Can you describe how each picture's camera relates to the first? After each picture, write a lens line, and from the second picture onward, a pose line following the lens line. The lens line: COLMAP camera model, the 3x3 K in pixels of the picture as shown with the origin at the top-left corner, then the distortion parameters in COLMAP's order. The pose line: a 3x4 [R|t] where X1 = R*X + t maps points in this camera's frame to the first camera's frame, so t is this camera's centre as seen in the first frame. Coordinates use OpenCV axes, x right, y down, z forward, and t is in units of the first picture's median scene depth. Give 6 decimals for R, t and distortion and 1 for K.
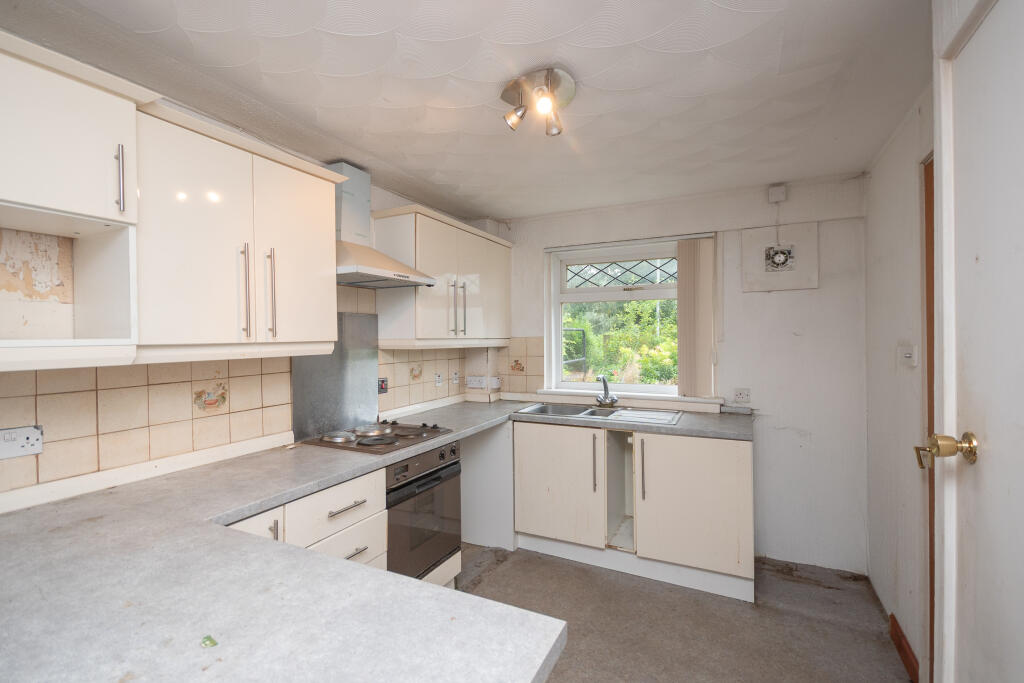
lens RADIAL K [[449.0, 0, 493.6], [0, 449.0, 340.7], [0, 0, 1]] dist [-0.001269, 0.000020]
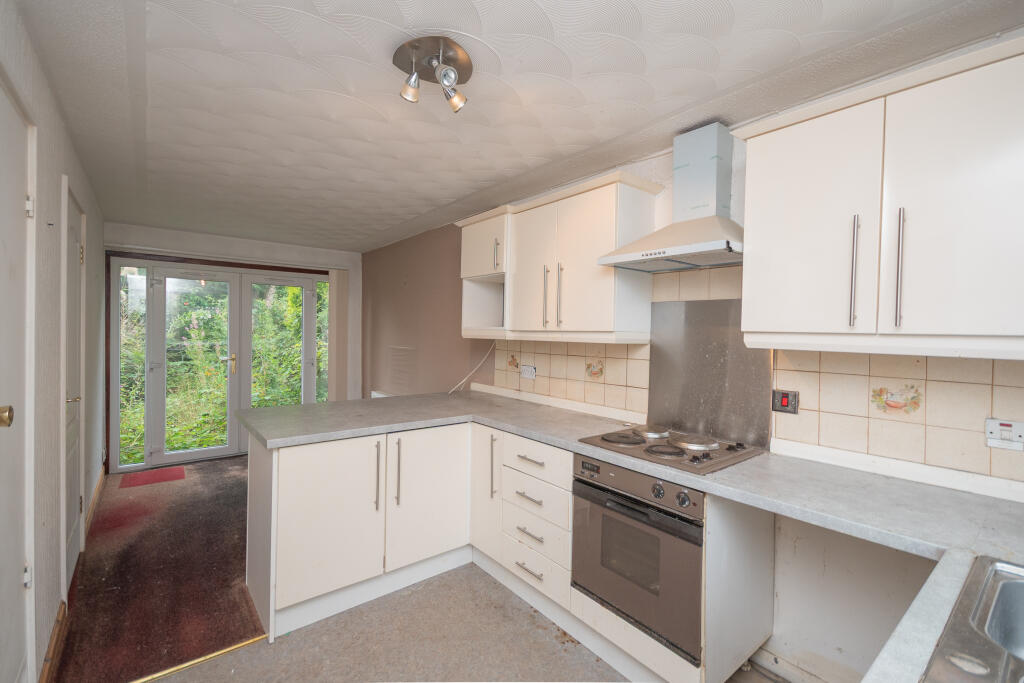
lens RADIAL K [[449.0, 0, 493.6], [0, 449.0, 340.7], [0, 0, 1]] dist [-0.001269, 0.000020]
pose [[-0.404291, 0.043426, -0.913599, 0.675152], [-0.004503, 0.998766, 0.049467, -0.029035], [0.914620, 0.024113, -0.403596, 1.068419]]
